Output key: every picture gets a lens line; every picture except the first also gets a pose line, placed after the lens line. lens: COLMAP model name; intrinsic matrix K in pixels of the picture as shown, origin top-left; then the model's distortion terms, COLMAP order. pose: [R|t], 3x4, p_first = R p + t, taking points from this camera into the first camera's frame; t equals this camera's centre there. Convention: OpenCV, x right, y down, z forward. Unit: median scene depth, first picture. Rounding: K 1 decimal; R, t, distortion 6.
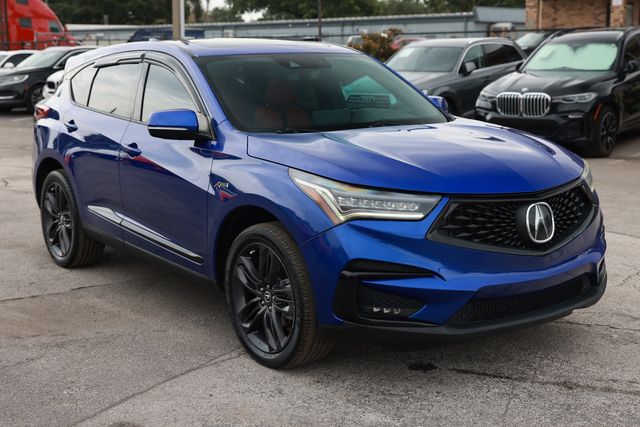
lens RADIAL K [[910.4, 0, 320.0], [0, 910.4, 213.5], [0, 0, 1]] dist [0.000657, 0.016766]
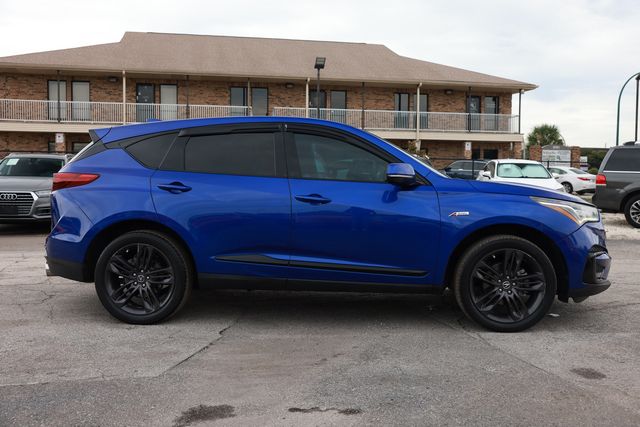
lens RADIAL K [[626.8, 0, 320.0], [0, 626.8, 213.5], [0, 0, 1]] dist [0.000312, 0.003599]
pose [[0.634155, -0.017238, 0.773014, -0.904808], [0.119416, 0.989940, -0.075890, 0.014427], [-0.763929, 0.140436, 0.629833, 0.494900]]
